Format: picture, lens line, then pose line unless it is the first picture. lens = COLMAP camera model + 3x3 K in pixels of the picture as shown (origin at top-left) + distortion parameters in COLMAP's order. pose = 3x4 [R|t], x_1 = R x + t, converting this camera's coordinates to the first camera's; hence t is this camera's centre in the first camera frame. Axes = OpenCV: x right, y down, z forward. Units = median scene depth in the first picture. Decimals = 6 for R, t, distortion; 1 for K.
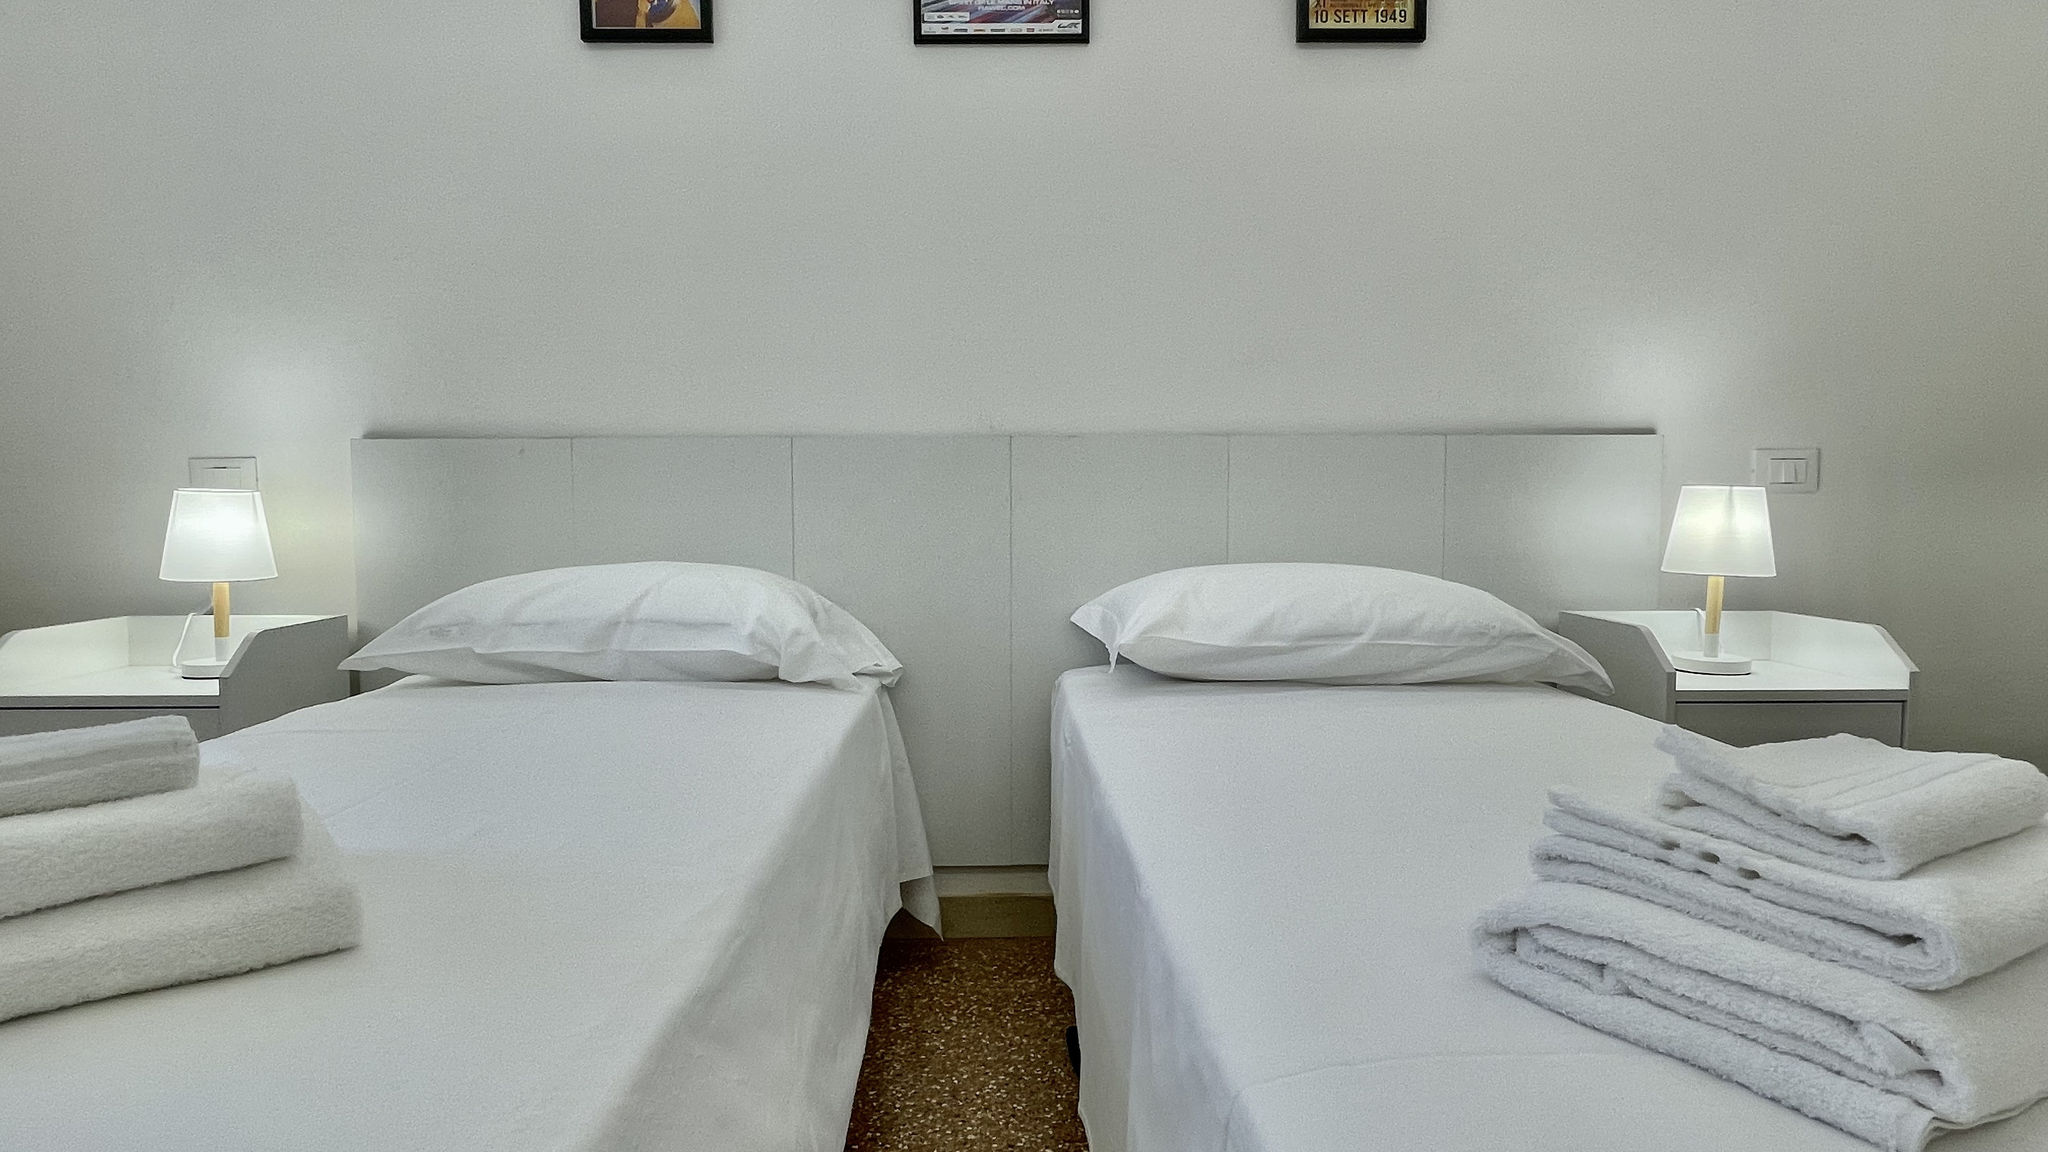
lens RADIAL K [[1232.0, 0, 1009.2], [0, 1232.0, 573.3], [0, 0, 1]] dist [-0.000595, -0.001813]
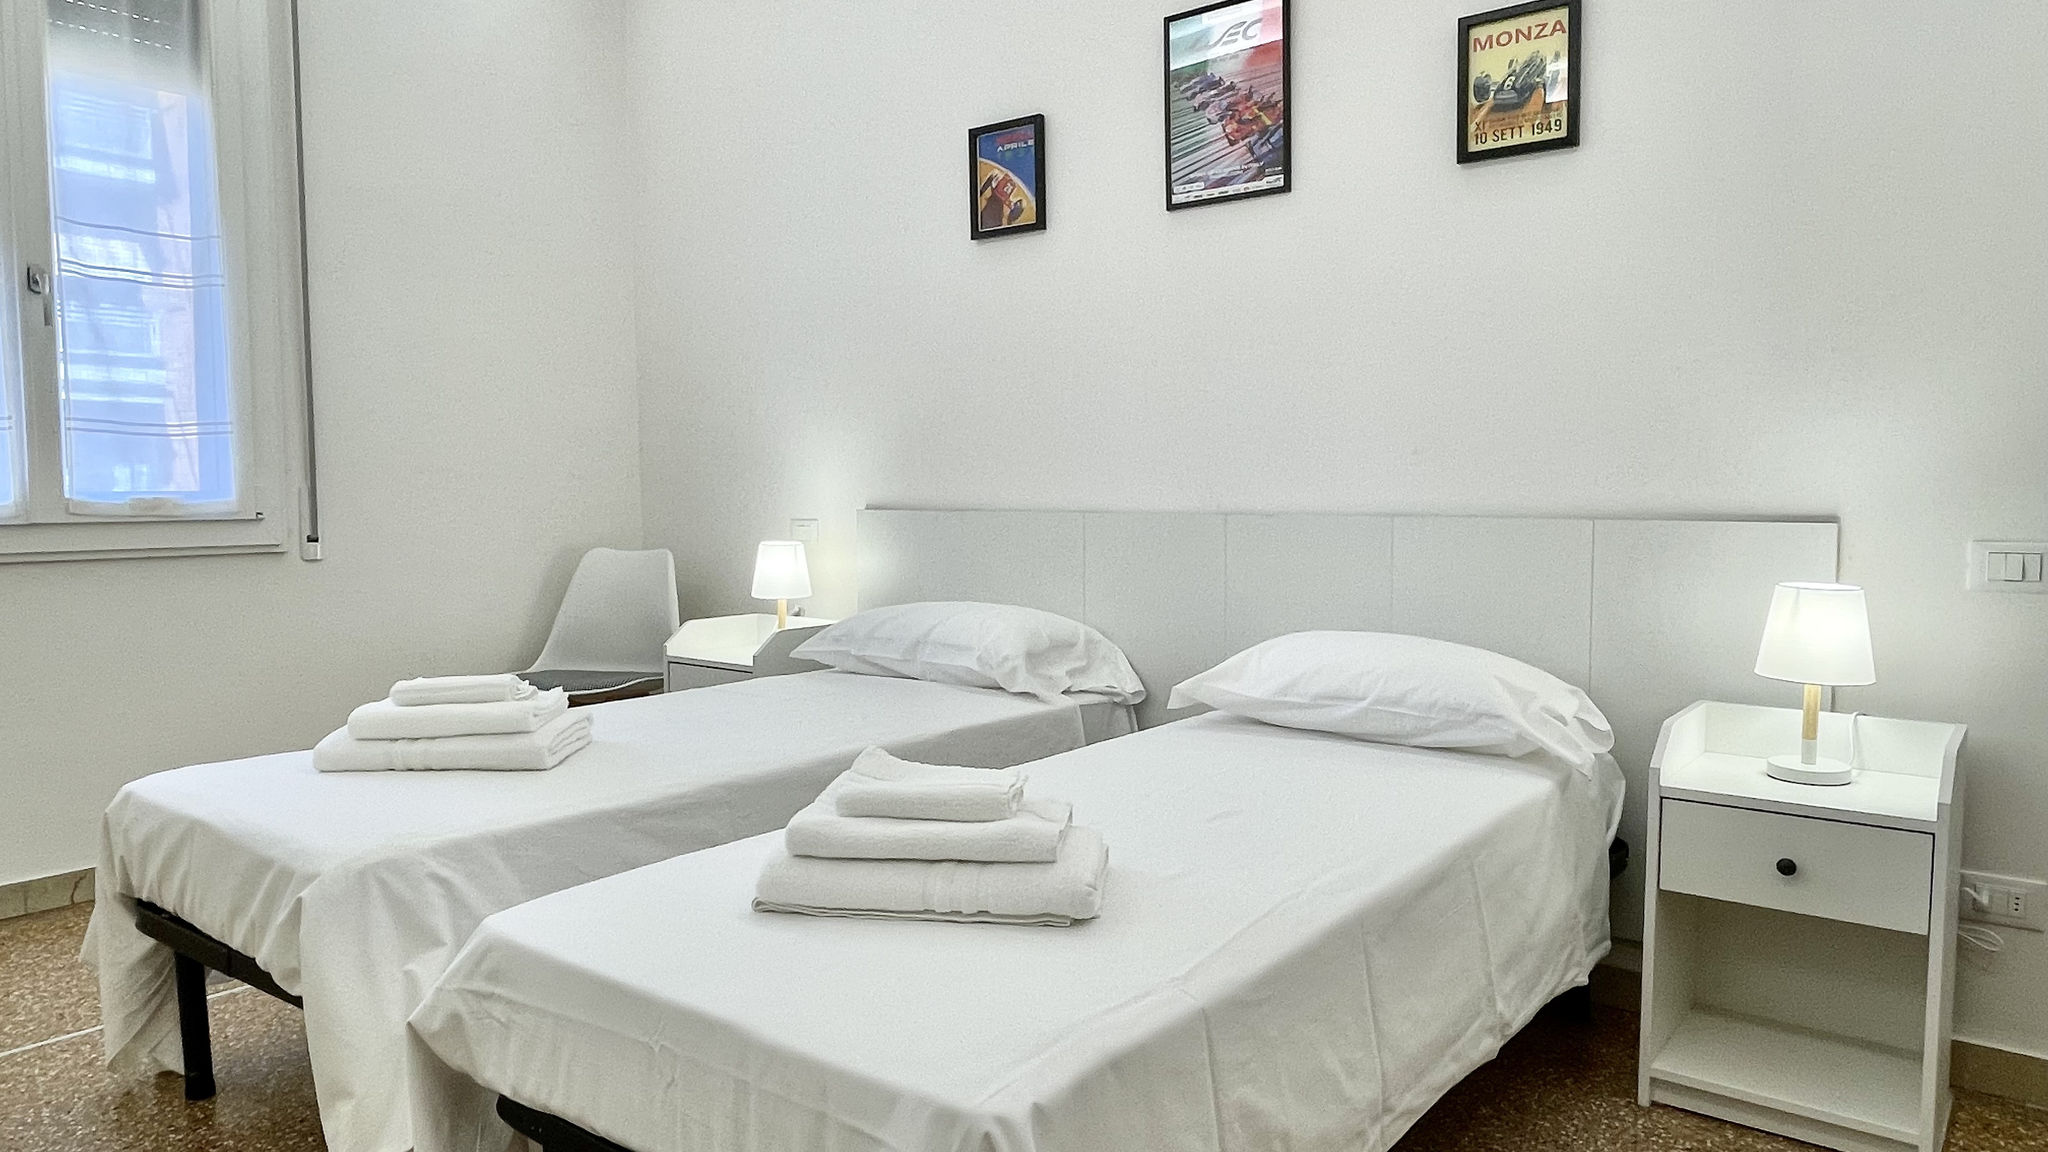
lens RADIAL K [[1341.4, 0, 1004.0], [0, 1341.4, 579.2], [0, 0, 1]] dist [-0.009251, 0.000963]
pose [[0.764059, 0.046946, -0.643436, 0.719492], [-0.036523, 0.998897, 0.029511, -0.078767], [0.644112, 0.000952, 0.764931, -0.190791]]
